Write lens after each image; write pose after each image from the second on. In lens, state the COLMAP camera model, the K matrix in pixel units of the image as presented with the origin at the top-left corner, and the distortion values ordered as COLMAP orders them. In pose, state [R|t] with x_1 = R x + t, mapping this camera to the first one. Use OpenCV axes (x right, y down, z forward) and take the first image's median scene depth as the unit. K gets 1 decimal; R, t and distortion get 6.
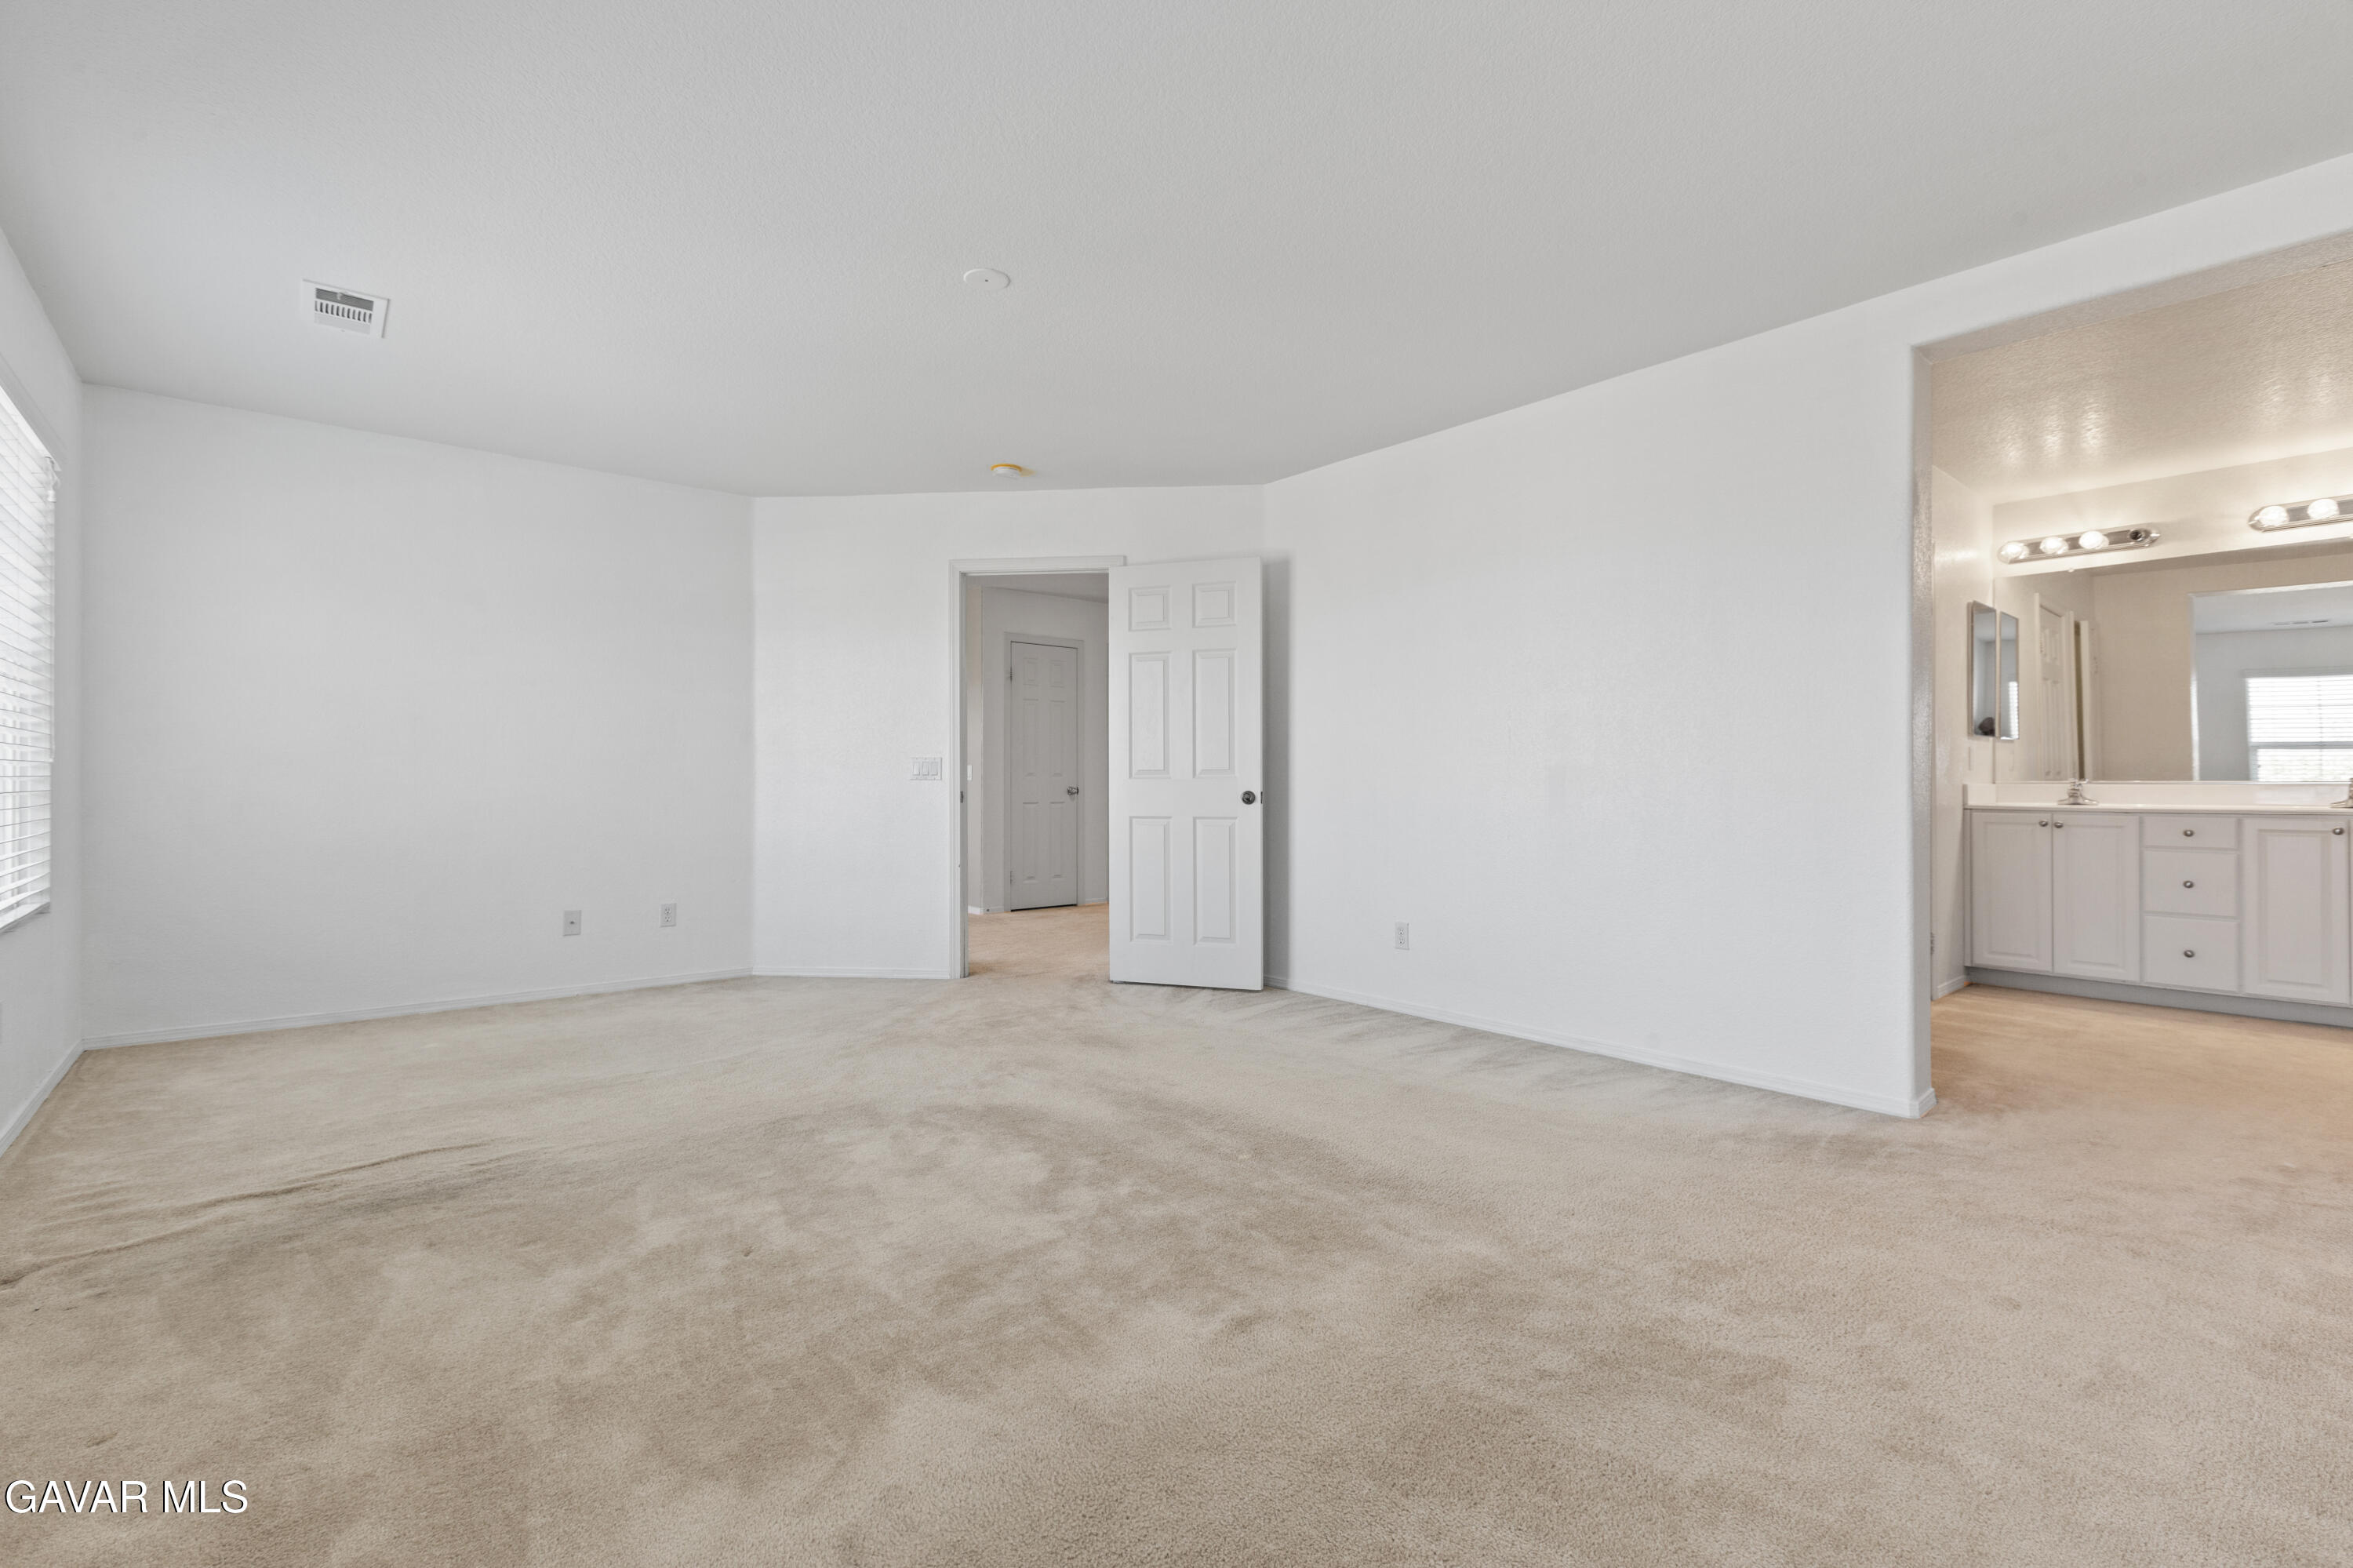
lens RADIAL K [[1063.5, 0, 1157.9], [0, 1063.5, 778.7], [0, 0, 1]] dist [0.000963, -0.000110]
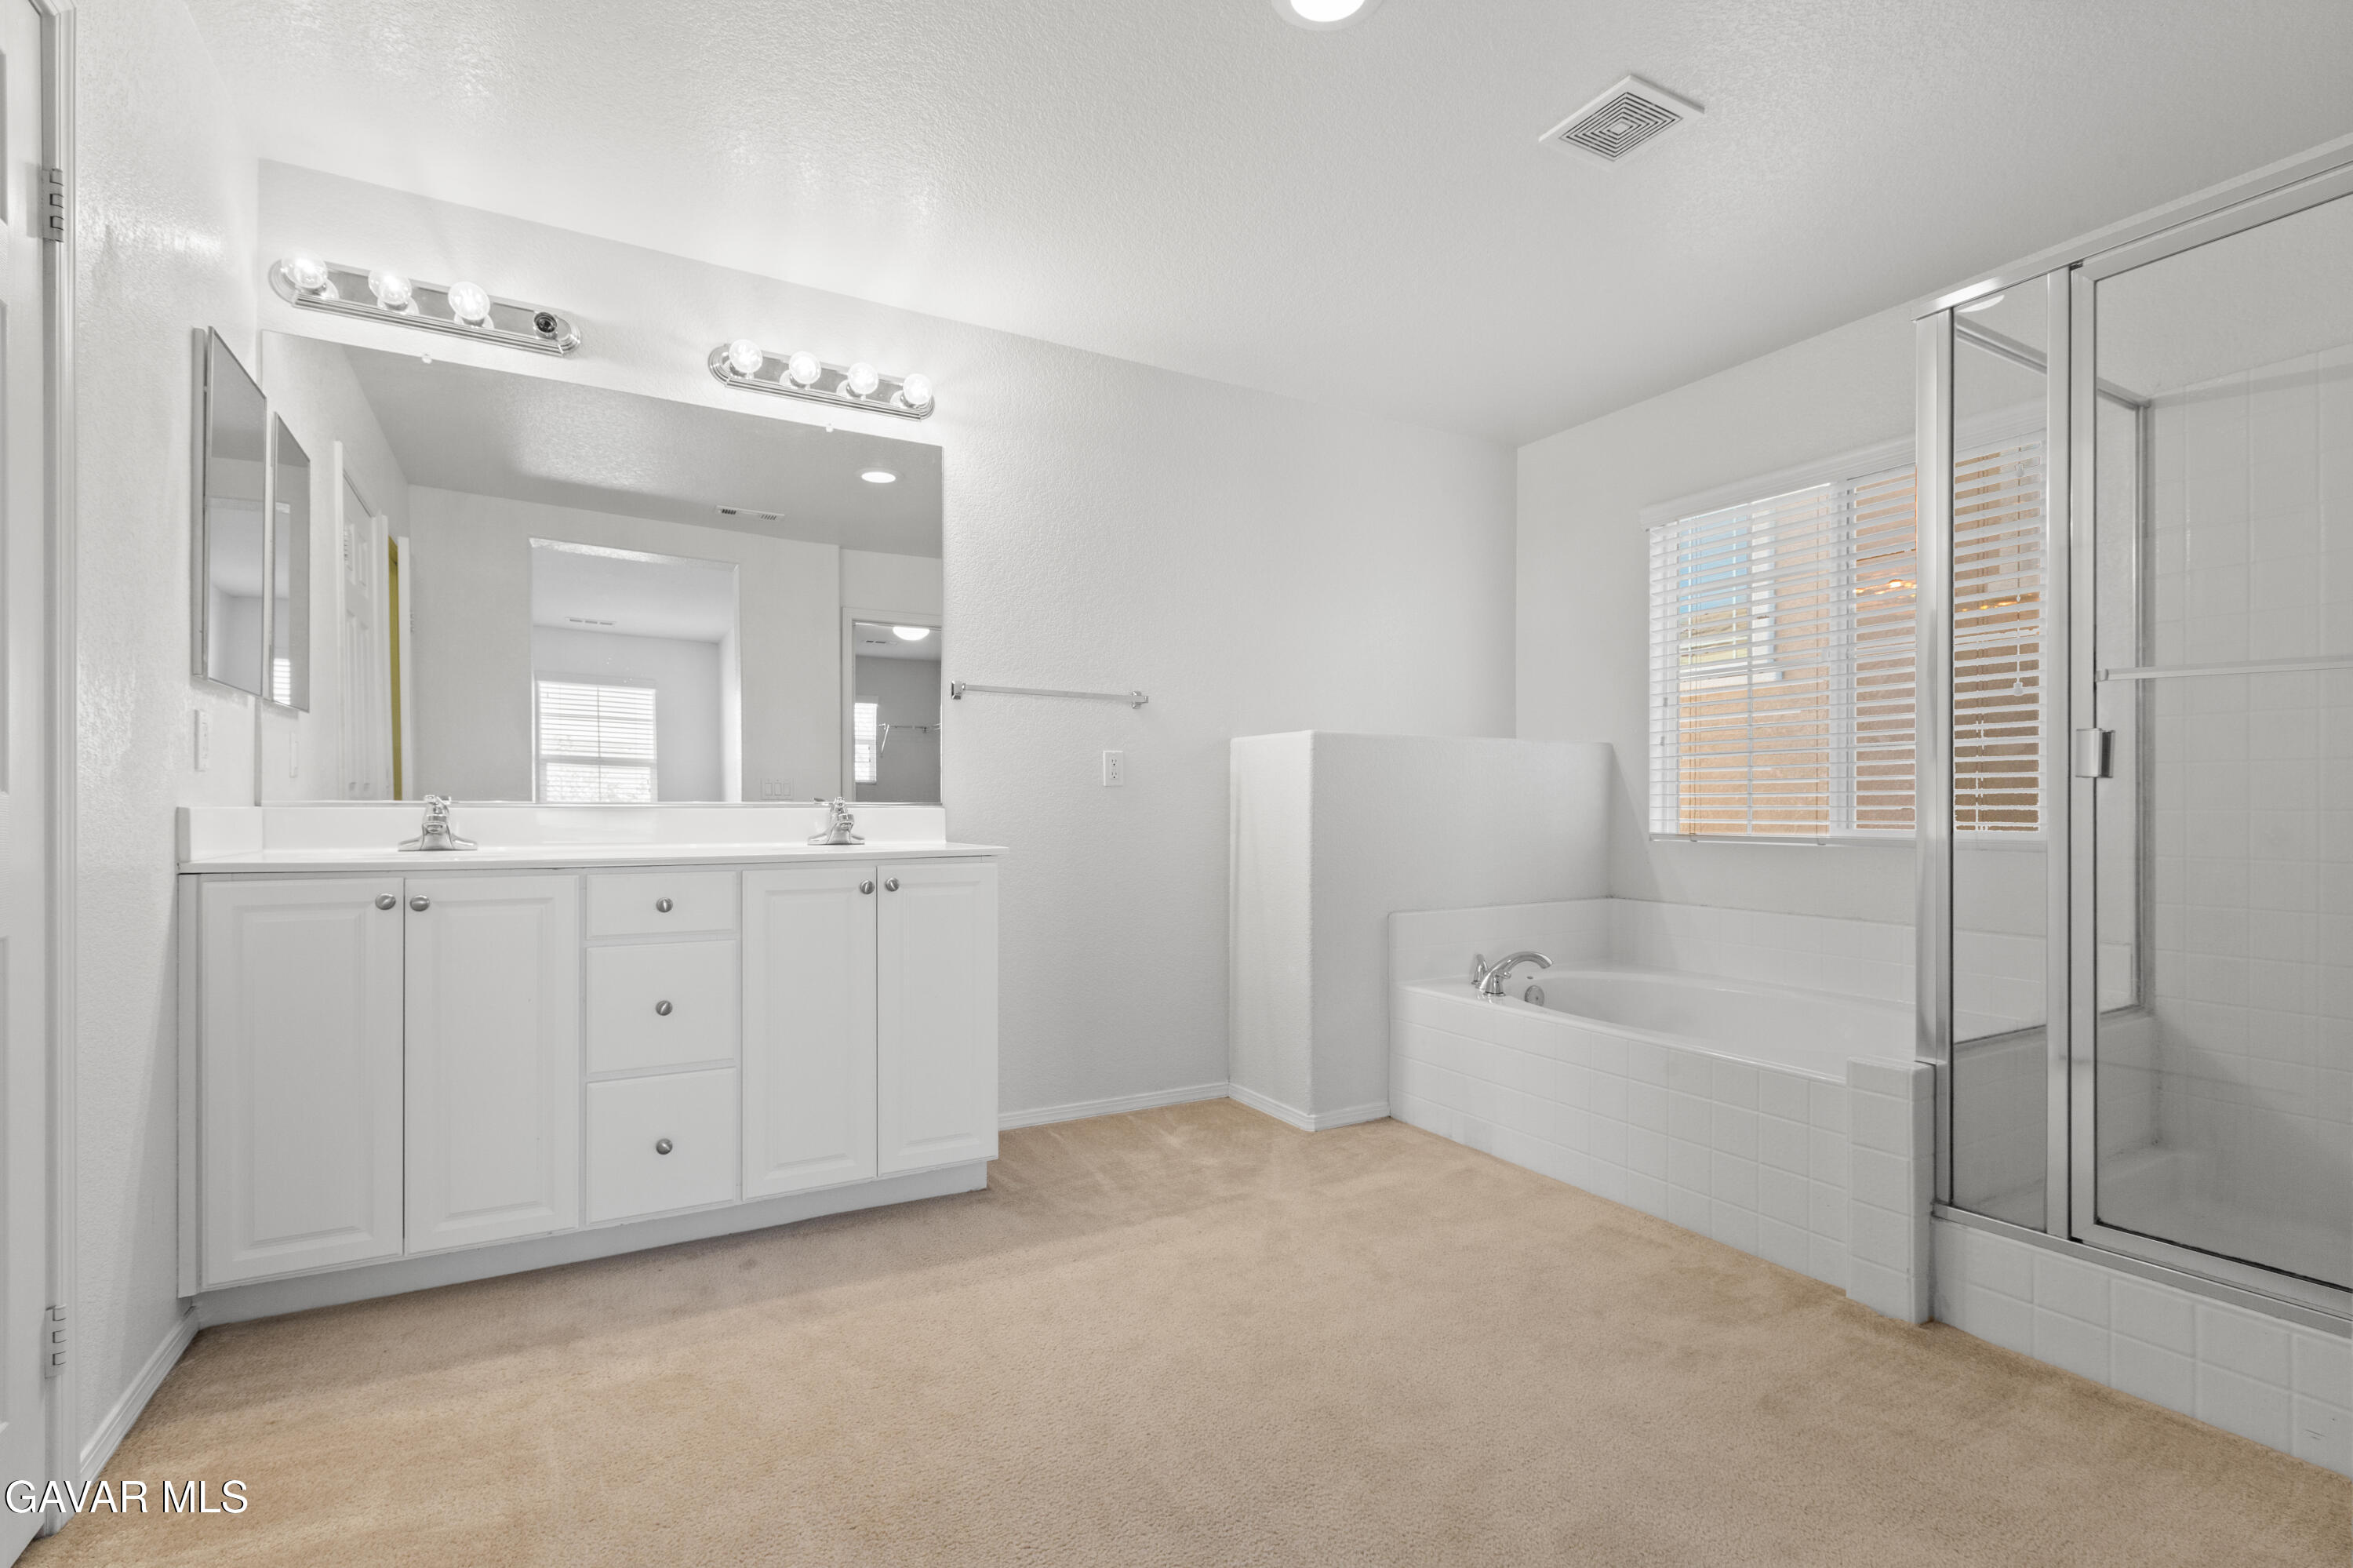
lens RADIAL K [[1063.5, 0, 1164.7], [0, 1063.5, 798.4], [0, 0, 1]] dist [0.000963, -0.000110]
pose [[0.184212, 0.002901, 0.982882, 0.456696], [-0.005510, 0.999983, -0.001919, 0.000356], [-0.982871, -0.005062, 0.184225, 0.594448]]
